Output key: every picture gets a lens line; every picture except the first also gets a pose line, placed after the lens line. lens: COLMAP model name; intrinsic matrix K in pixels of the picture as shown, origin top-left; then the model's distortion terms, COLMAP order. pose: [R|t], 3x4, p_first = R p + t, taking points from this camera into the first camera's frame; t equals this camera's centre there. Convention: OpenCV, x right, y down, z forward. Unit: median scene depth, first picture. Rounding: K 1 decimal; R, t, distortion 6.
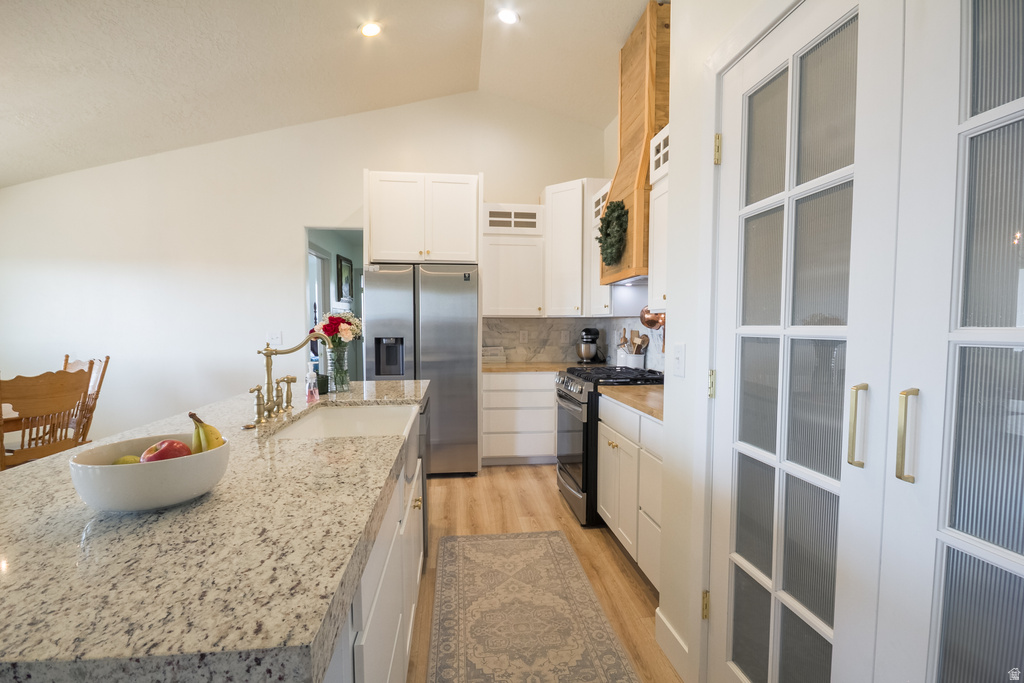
lens RADIAL K [[486.6, 0, 512.5], [0, 486.6, 348.3], [0, 0, 1]] dist [0.002809, -0.007405]
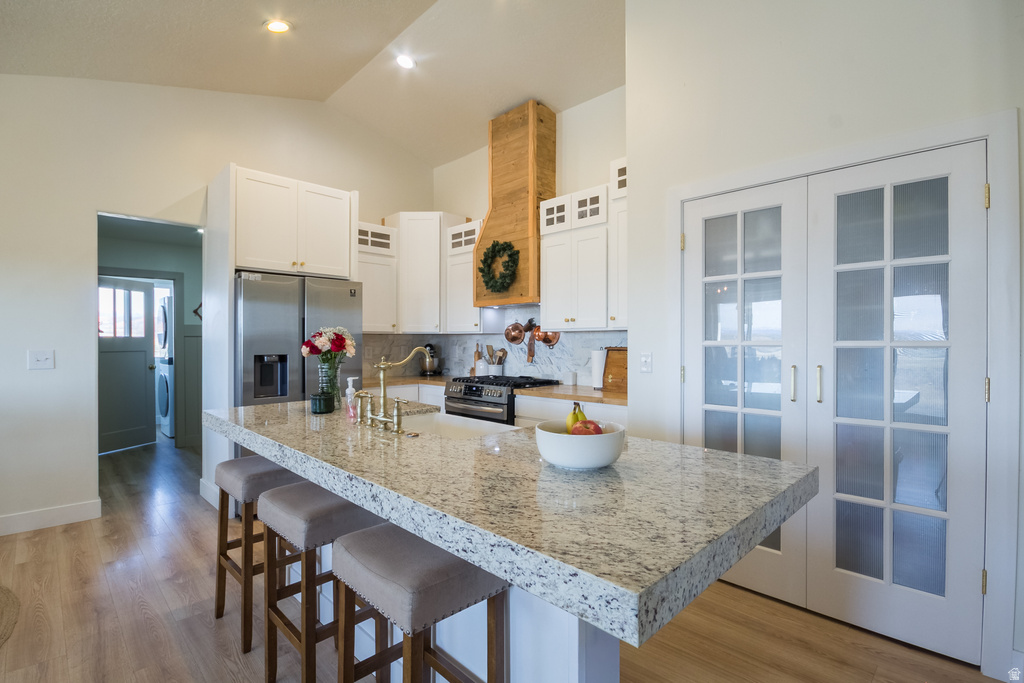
lens RADIAL K [[486.6, 0, 535.1], [0, 486.6, 343.3], [0, 0, 1]] dist [0.002809, -0.007405]
pose [[0.778538, -0.004596, 0.627580, -0.441448], [0.031059, 0.999030, -0.031214, -0.000126], [-0.626828, 0.043793, 0.777926, -0.010186]]
